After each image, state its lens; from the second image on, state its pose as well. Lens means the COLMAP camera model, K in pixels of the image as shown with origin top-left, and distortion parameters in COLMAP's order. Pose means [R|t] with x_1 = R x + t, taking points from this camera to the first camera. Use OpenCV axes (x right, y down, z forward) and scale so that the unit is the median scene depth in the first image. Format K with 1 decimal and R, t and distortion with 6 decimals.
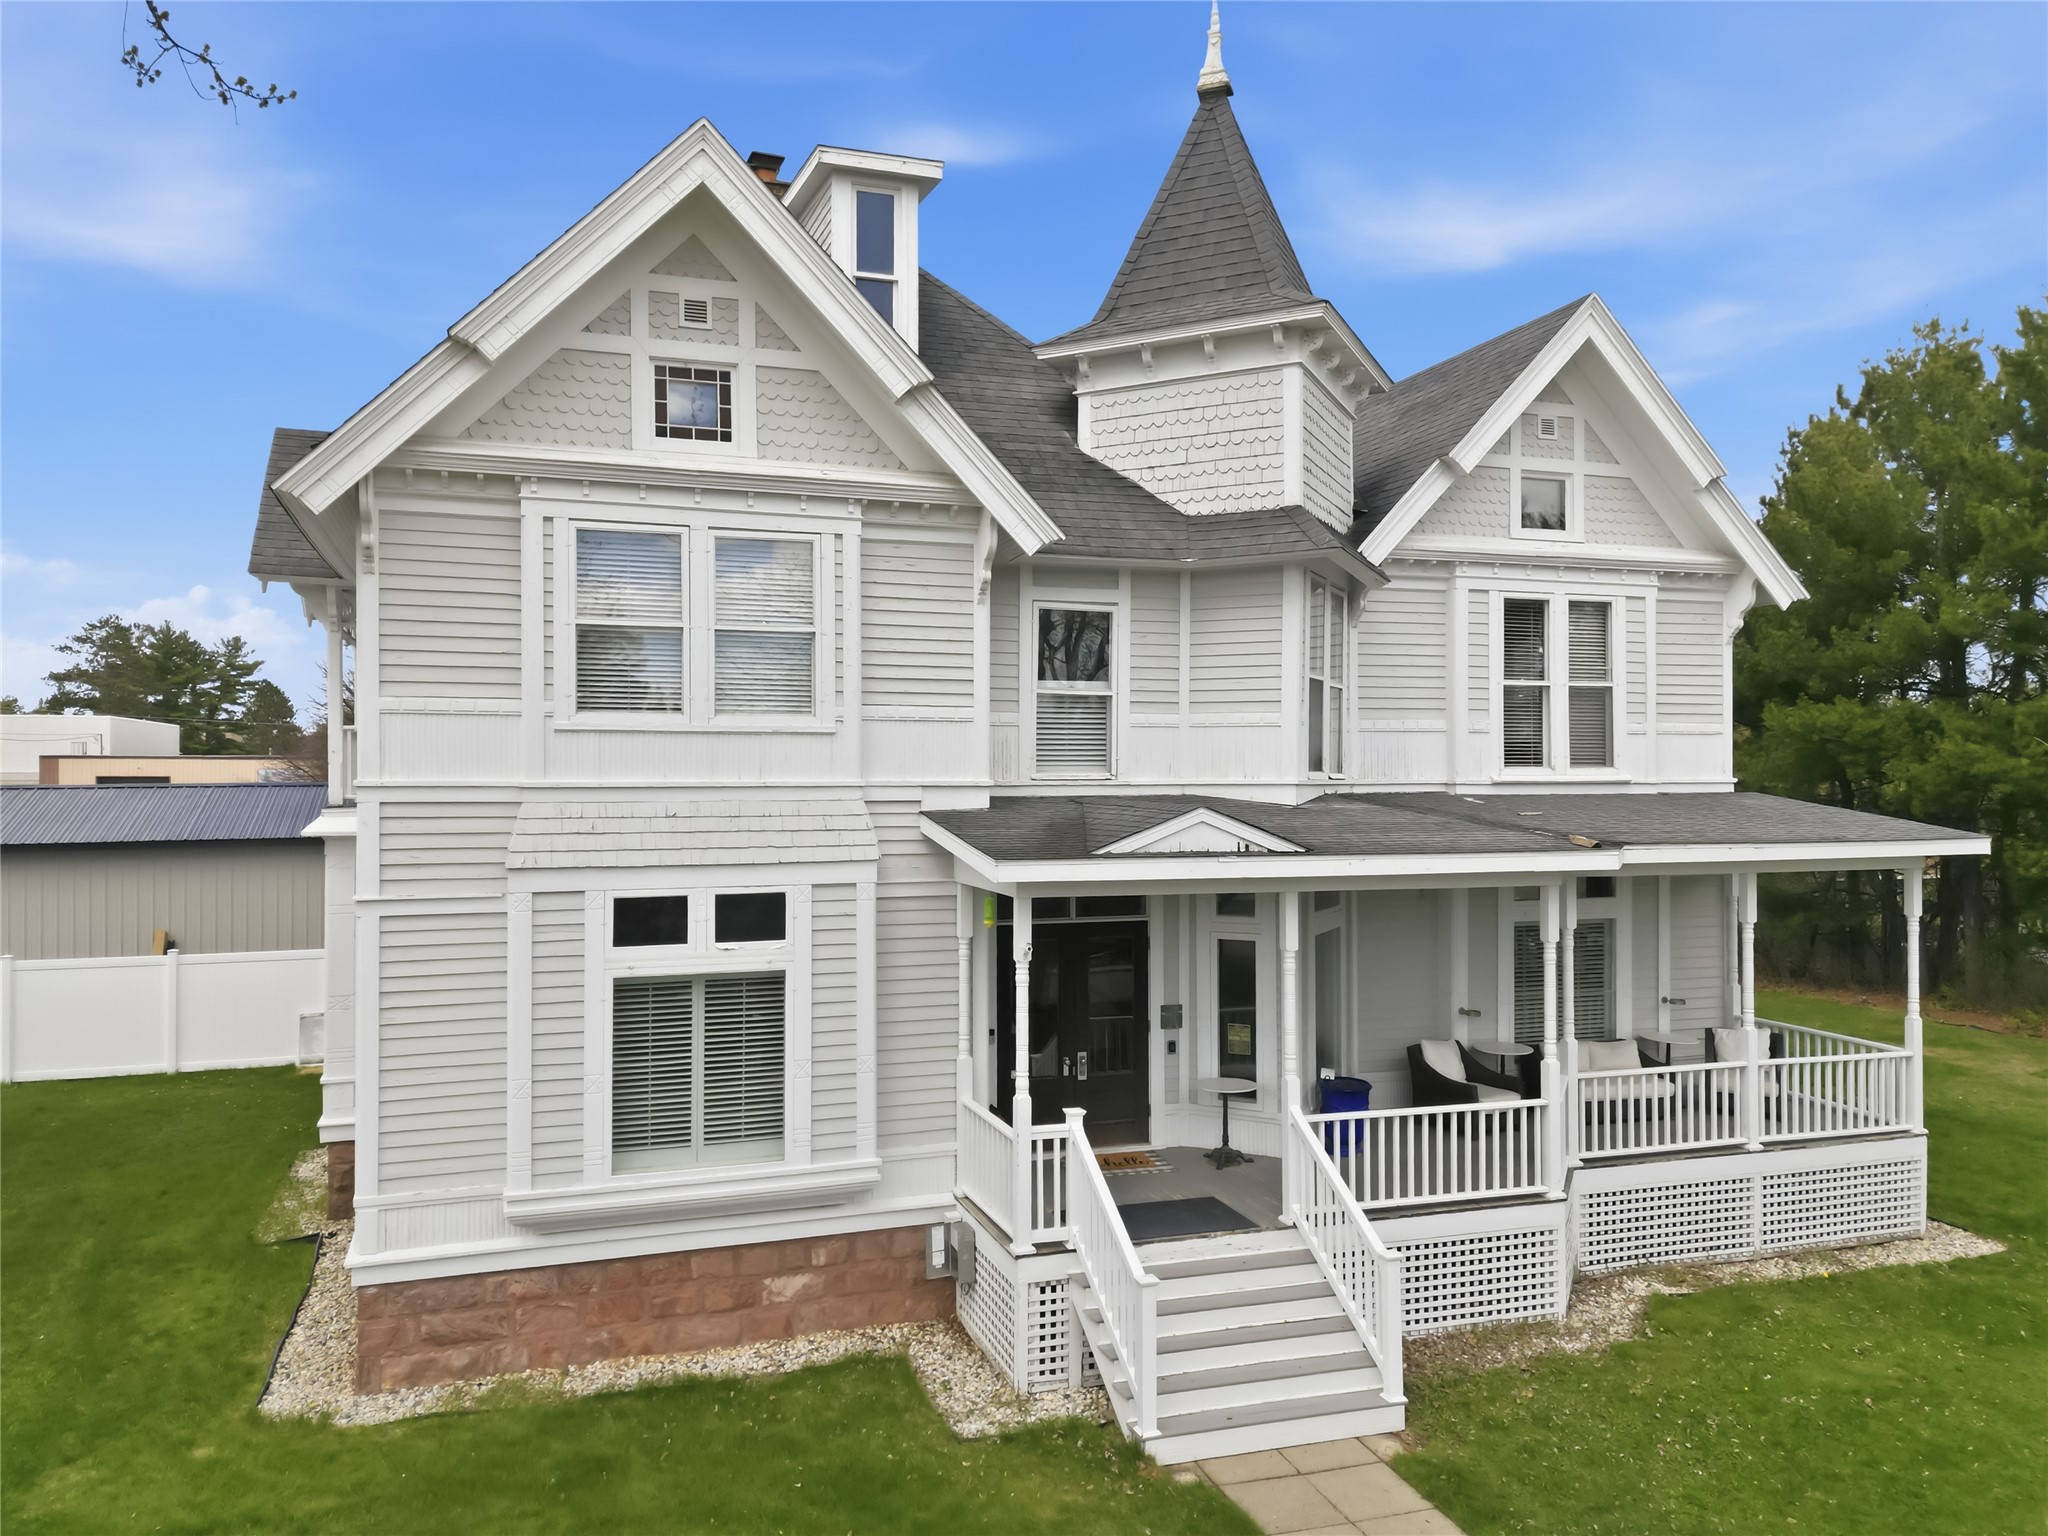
lens RADIAL K [[1481.4, 0, 1027.9], [0, 1481.4, 747.8], [0, 0, 1]] dist [0.111385, -0.103187]
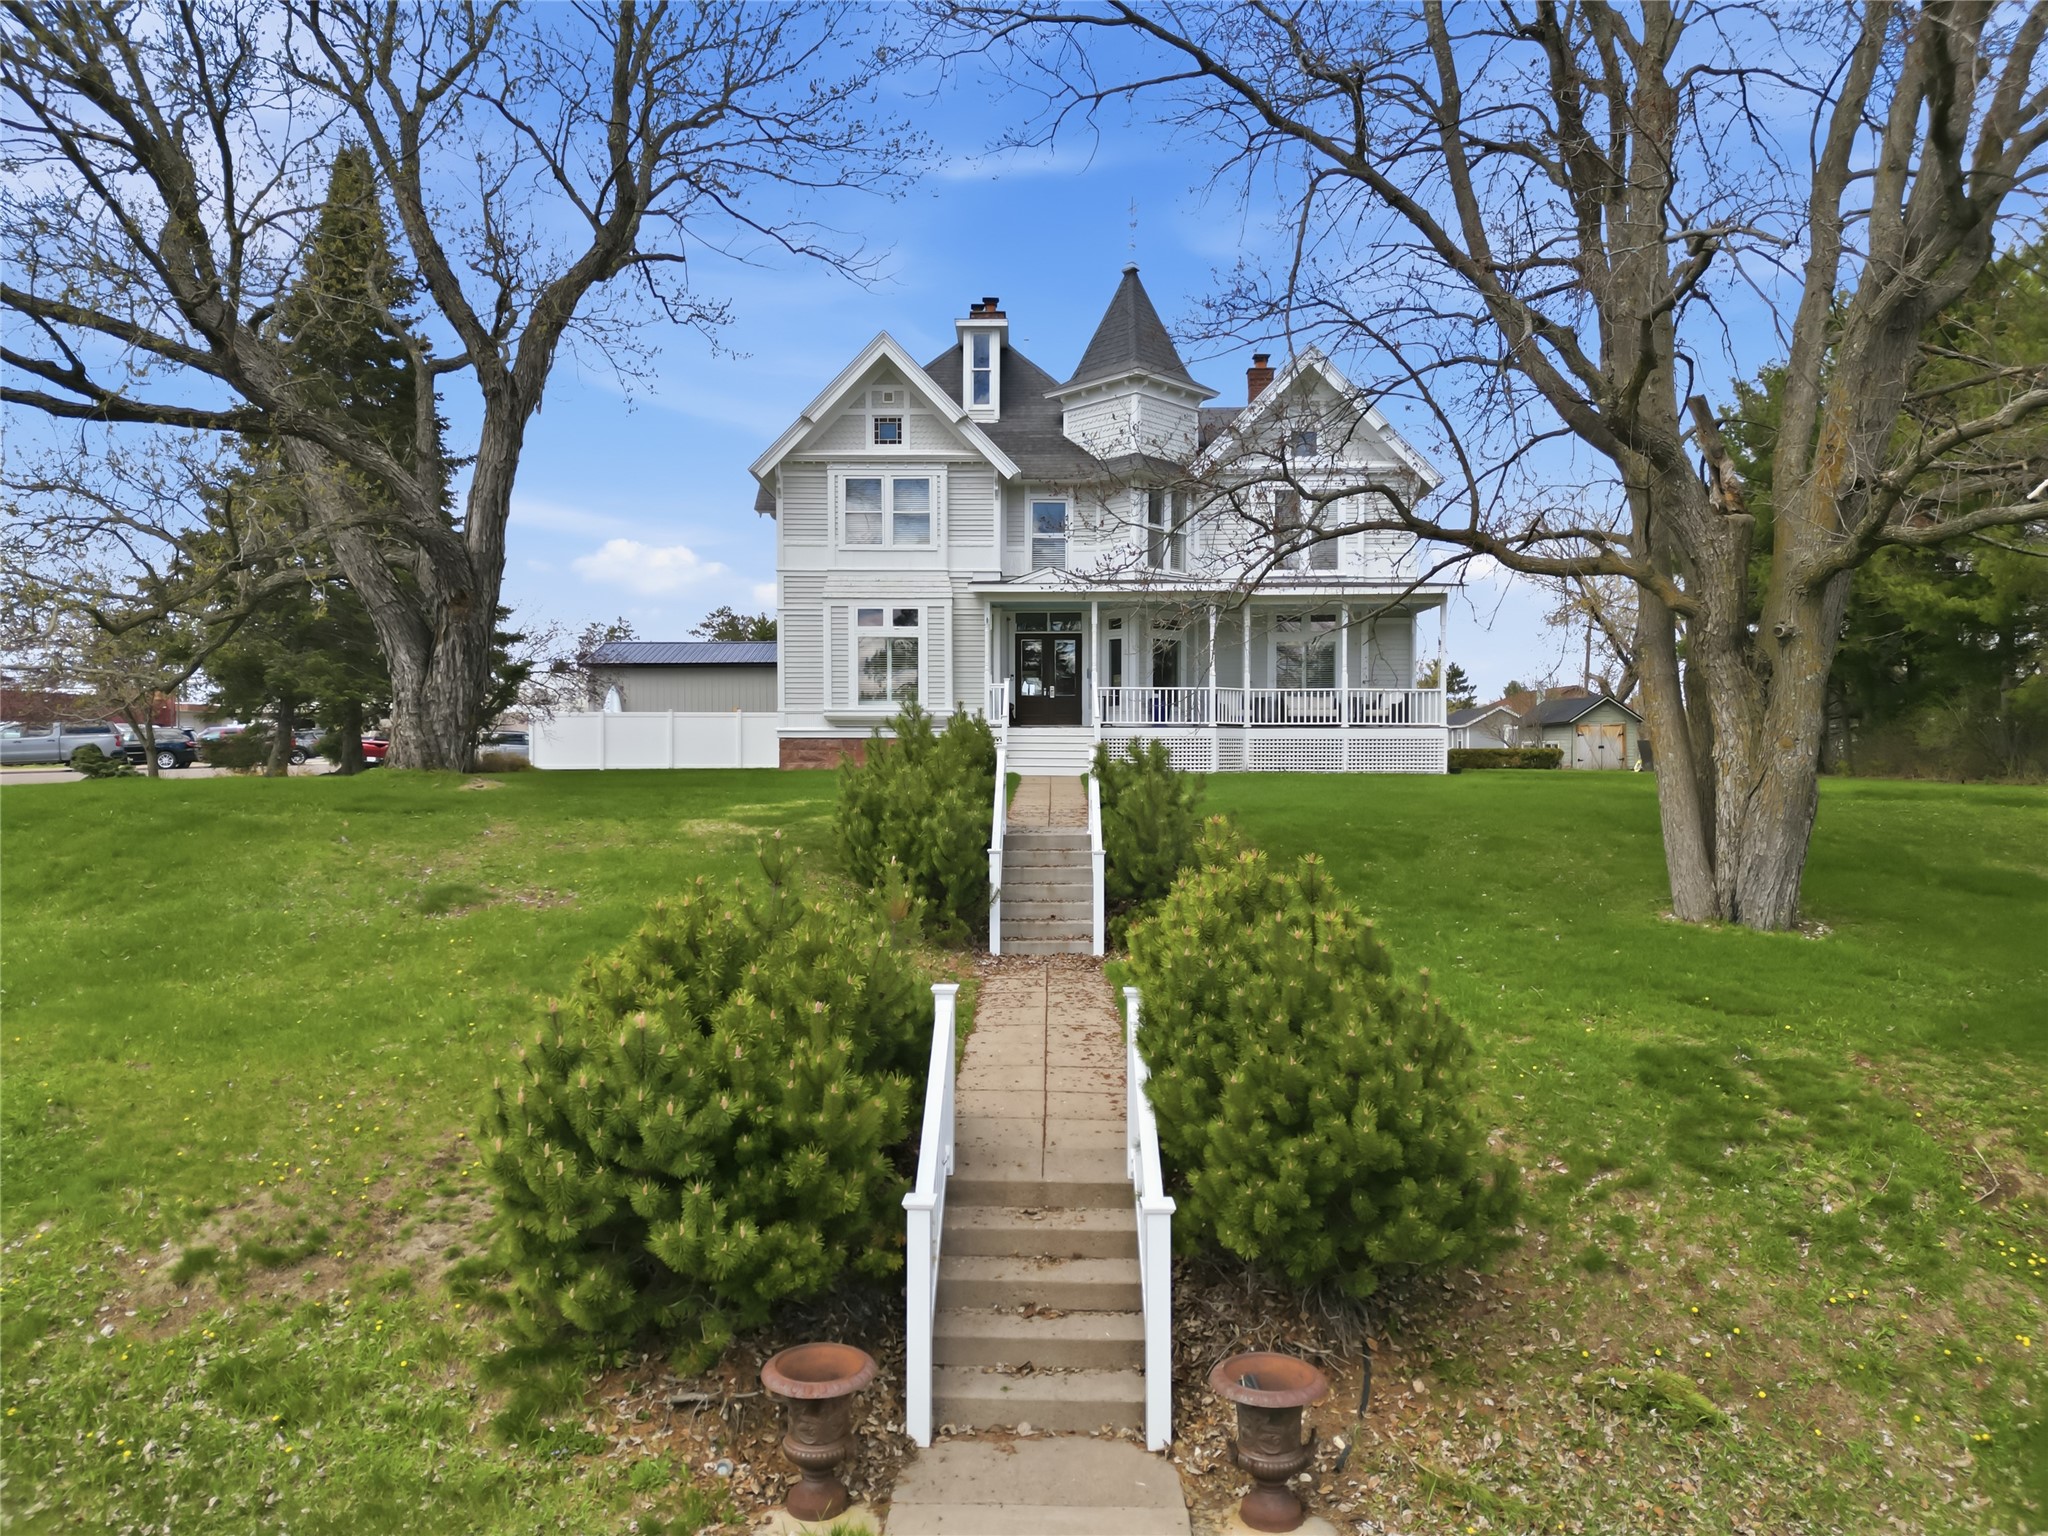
lens RADIAL K [[1481.4, 0, 1027.9], [0, 1481.4, 747.8], [0, 0, 1]] dist [0.111385, -0.103187]
pose [[0.941141, -0.002397, -0.338005, 0.934740], [0.004661, 0.999972, 0.005885, 0.333030], [0.337982, -0.007114, 0.941126, -1.474951]]
